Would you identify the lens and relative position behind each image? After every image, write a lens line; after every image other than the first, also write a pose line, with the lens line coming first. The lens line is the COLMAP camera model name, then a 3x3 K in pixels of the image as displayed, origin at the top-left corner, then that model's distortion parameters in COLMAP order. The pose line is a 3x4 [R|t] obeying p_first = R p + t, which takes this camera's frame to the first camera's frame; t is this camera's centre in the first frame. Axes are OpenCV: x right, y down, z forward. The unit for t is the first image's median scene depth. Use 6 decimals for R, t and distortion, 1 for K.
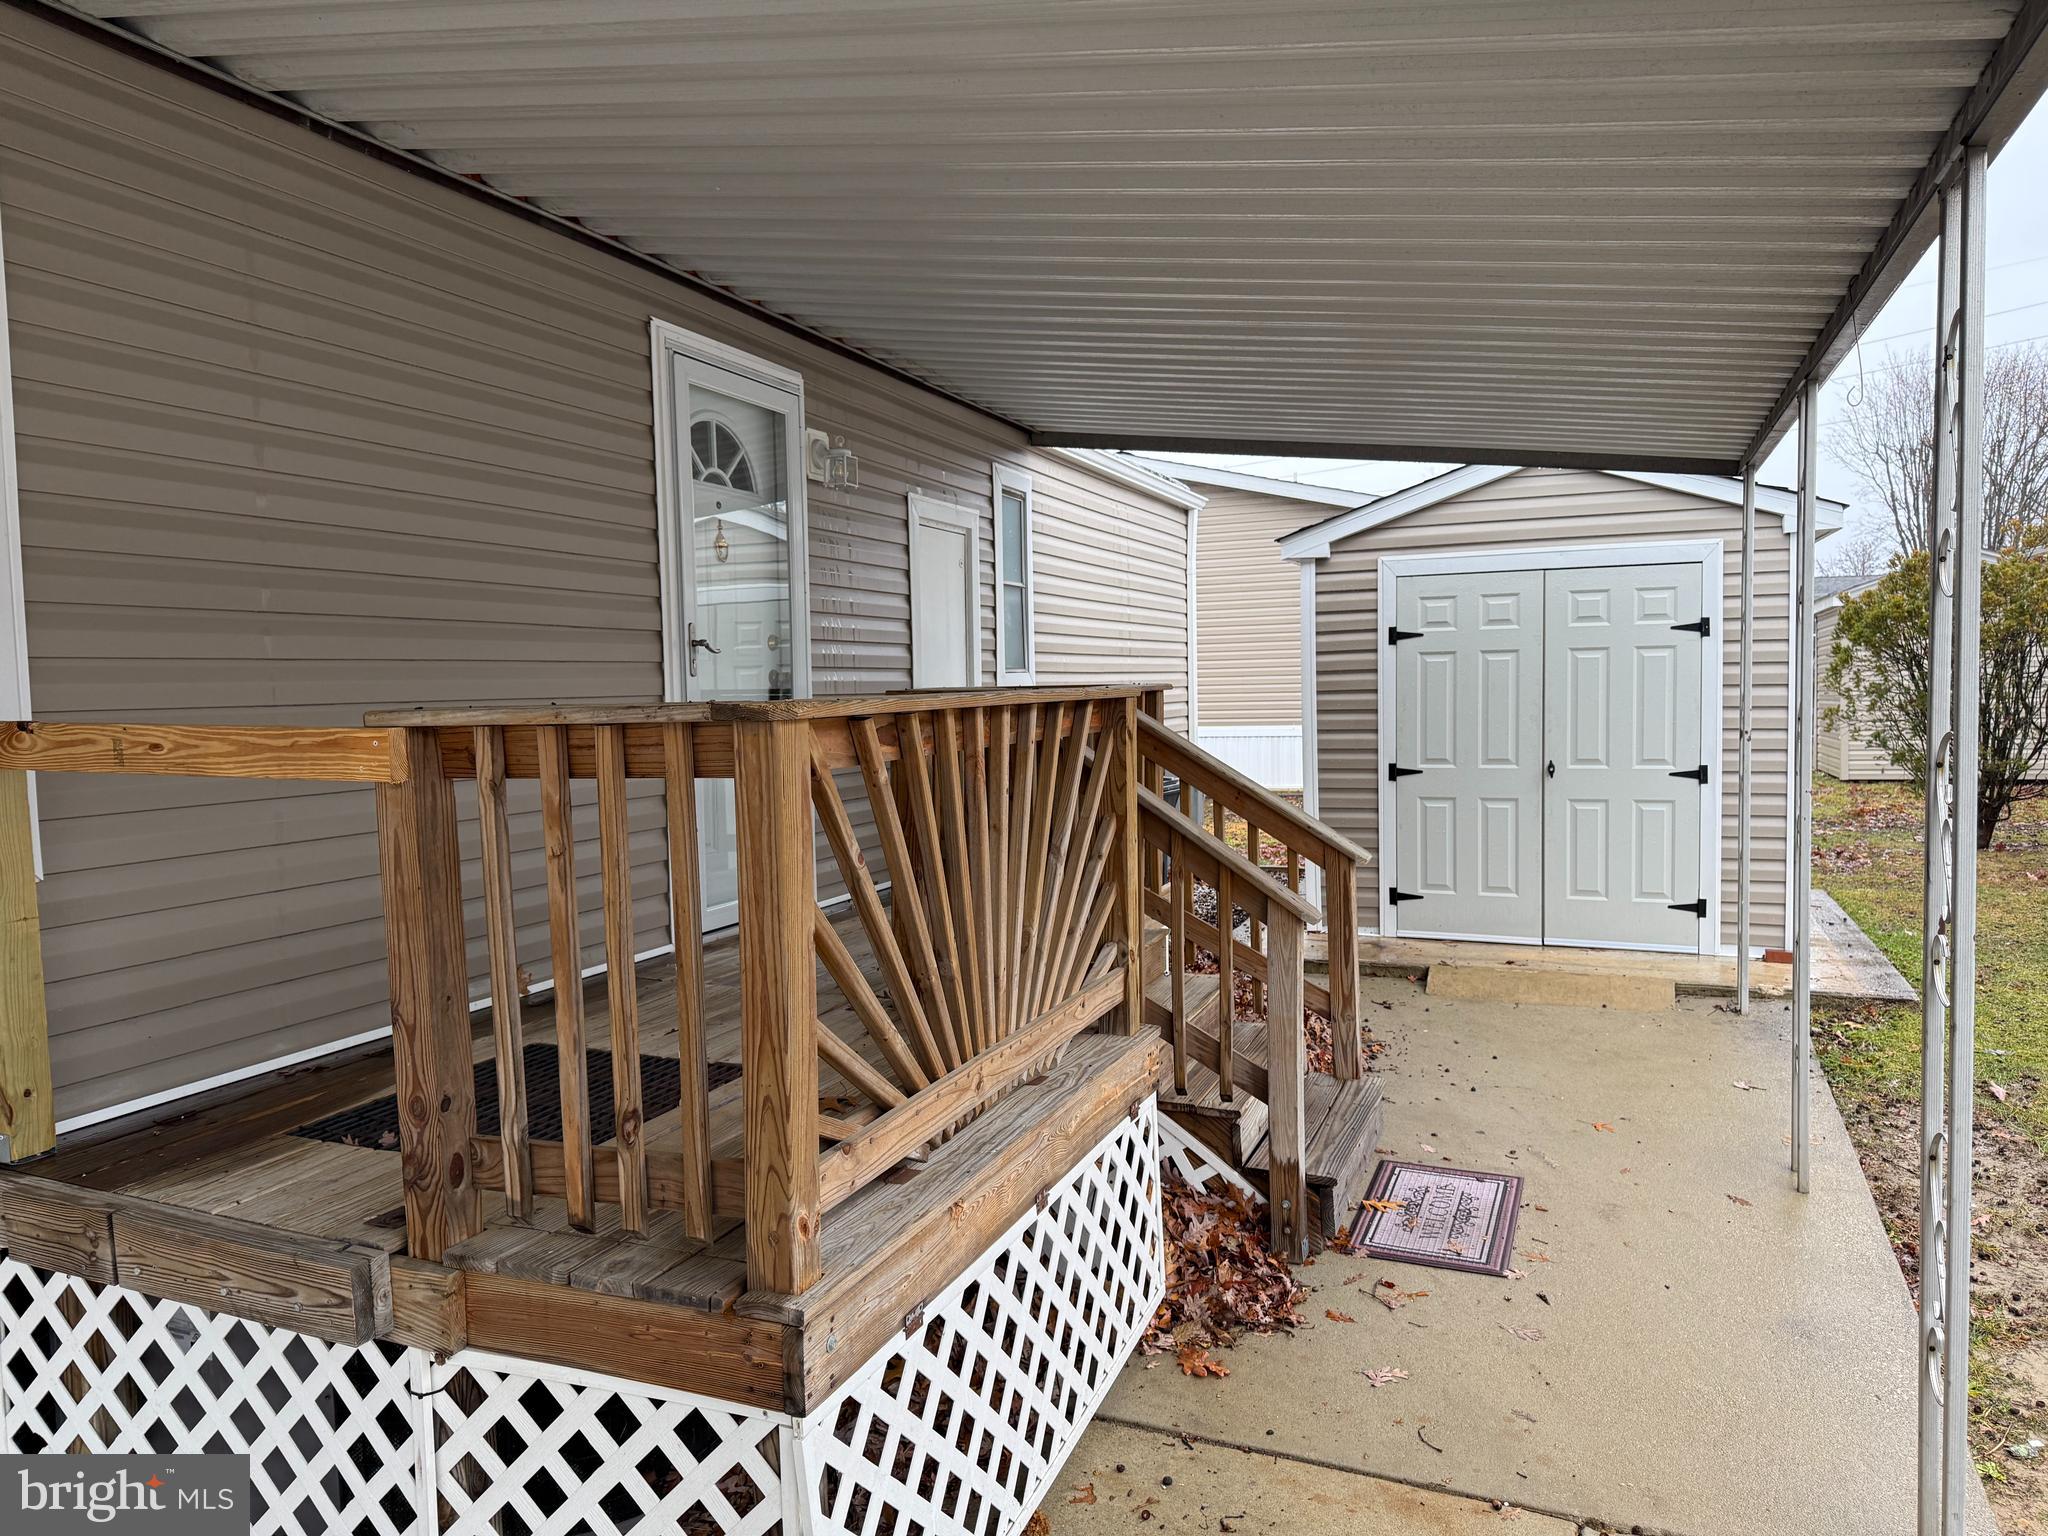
lens RADIAL K [[1446.1, 0, 976.7], [0, 1446.1, 766.2], [0, 0, 1]] dist [0.086014, -0.159387]
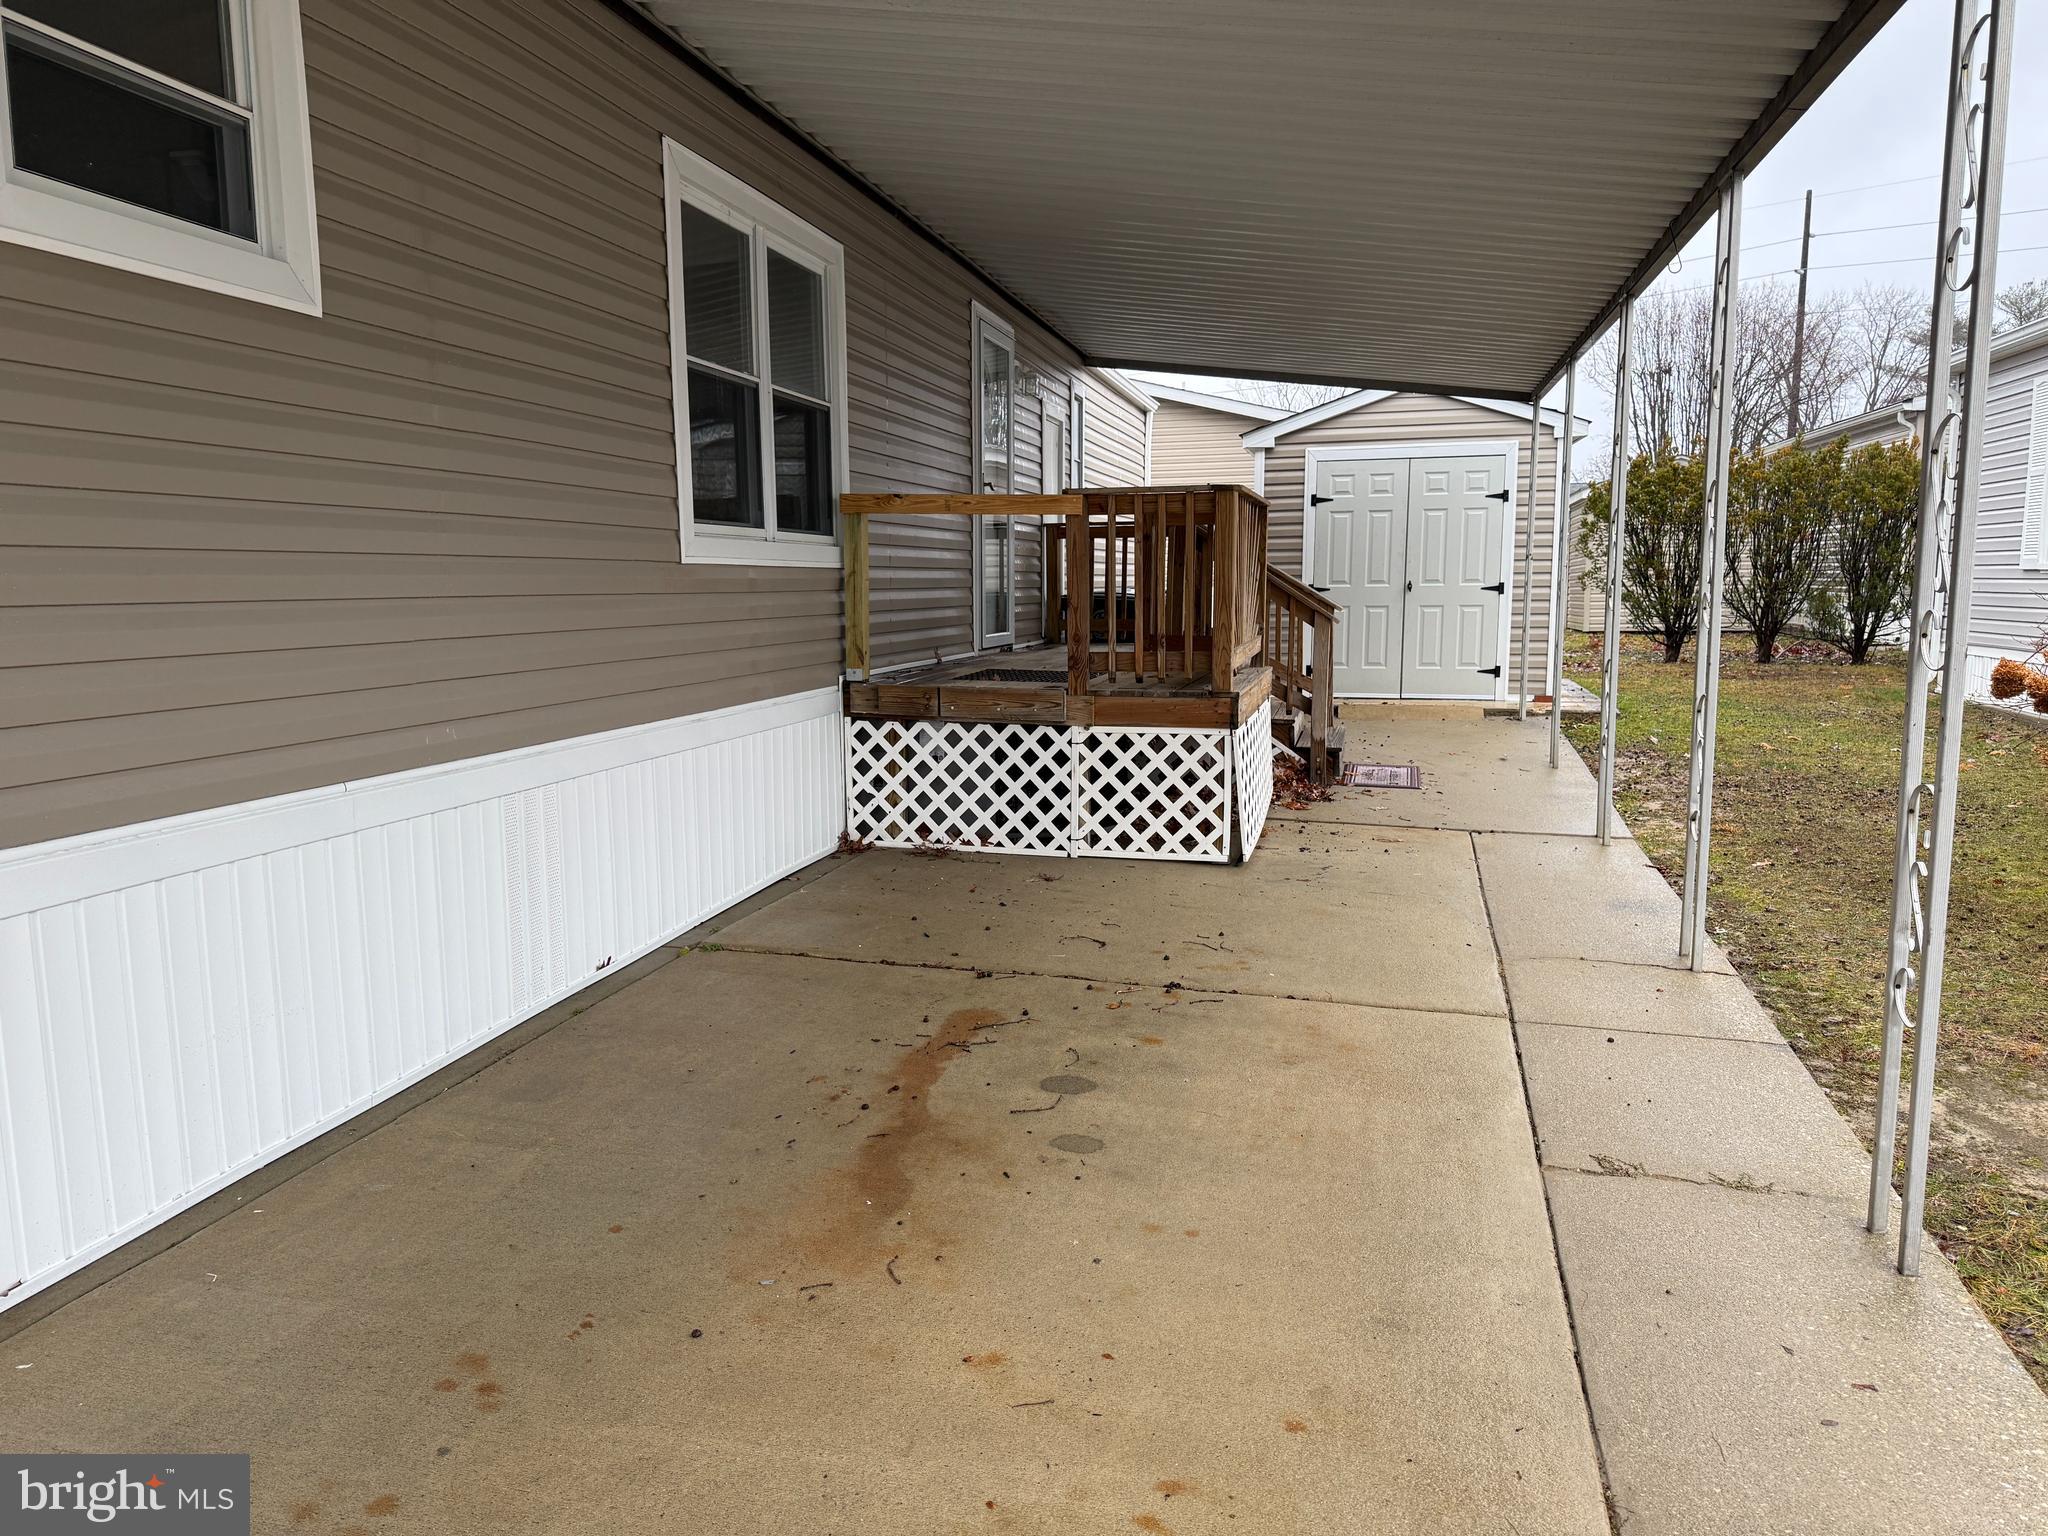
lens RADIAL K [[1446.1, 0, 976.7], [0, 1446.1, 766.2], [0, 0, 1]] dist [0.086014, -0.159387]
pose [[0.990265, -0.004306, 0.139130, -0.326526], [-0.005380, 0.997590, 0.069174, 0.100065], [-0.139093, -0.069249, 0.987855, -0.568083]]
